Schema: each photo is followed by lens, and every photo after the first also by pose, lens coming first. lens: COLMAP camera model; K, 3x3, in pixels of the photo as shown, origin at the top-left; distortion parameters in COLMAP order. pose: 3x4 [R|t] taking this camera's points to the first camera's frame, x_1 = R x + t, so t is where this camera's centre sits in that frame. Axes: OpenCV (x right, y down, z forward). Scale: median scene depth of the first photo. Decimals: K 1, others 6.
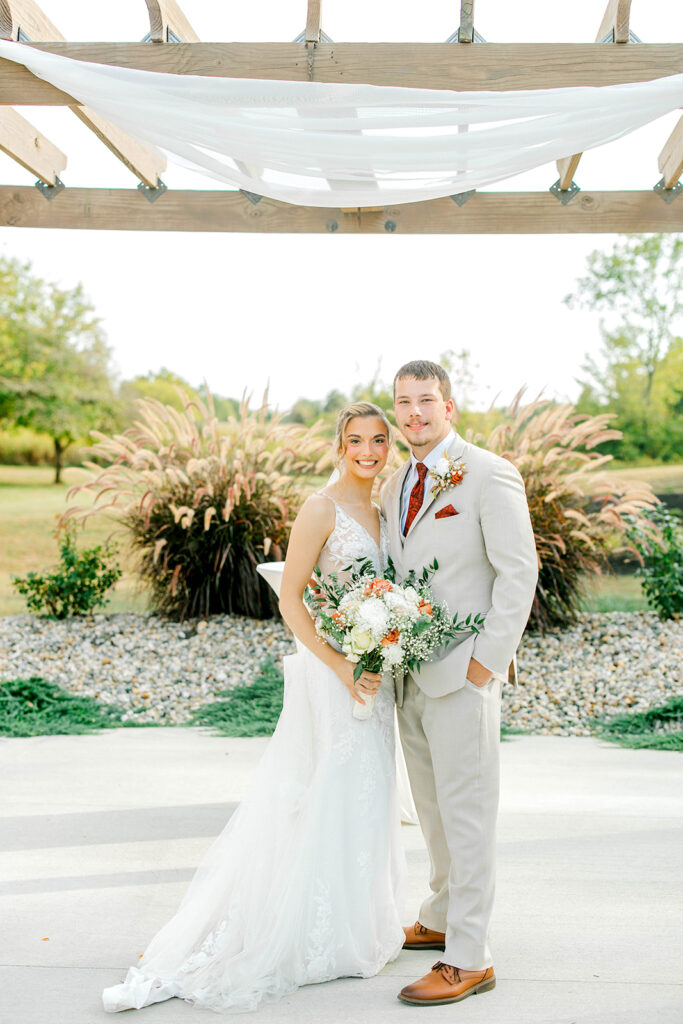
lens RADIAL K [[1476.8, 0, 341.5], [0, 1476.8, 512.0], [0, 0, 1]] dist [0.004407, 0.004648]
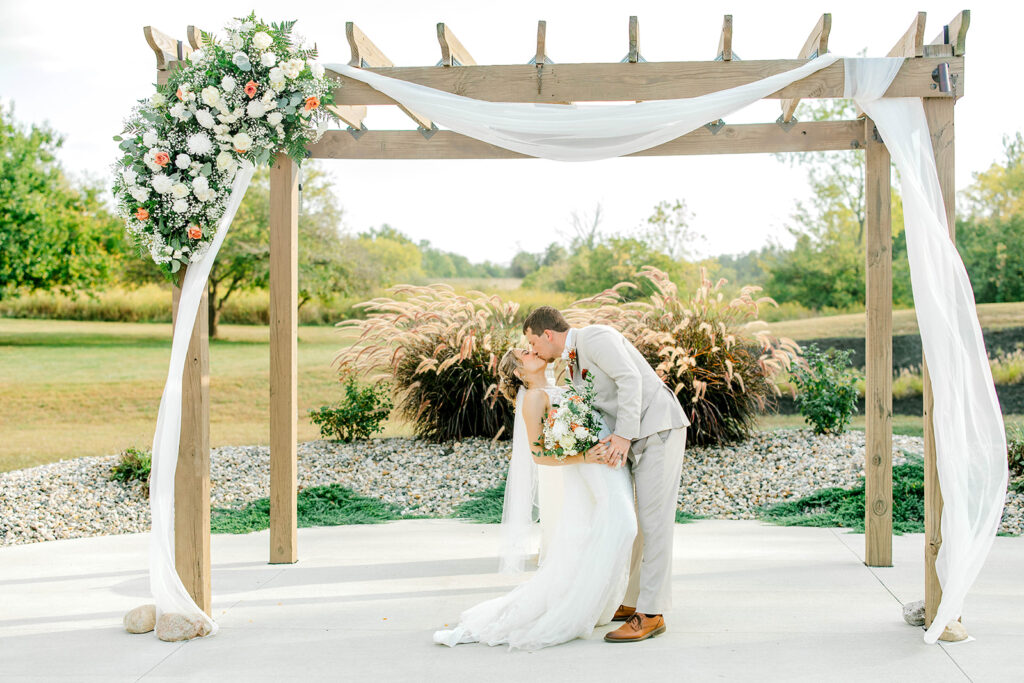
lens RADIAL K [[1446.5, 0, 512.0], [0, 1446.5, 341.5], [0, 0, 1]] dist [-0.000390, 0.022098]
pose [[0.999175, -0.020790, -0.034895, -0.000690], [0.020254, 0.999672, -0.015657, 0.007490], [0.035209, 0.014937, 0.999268, -0.275386]]
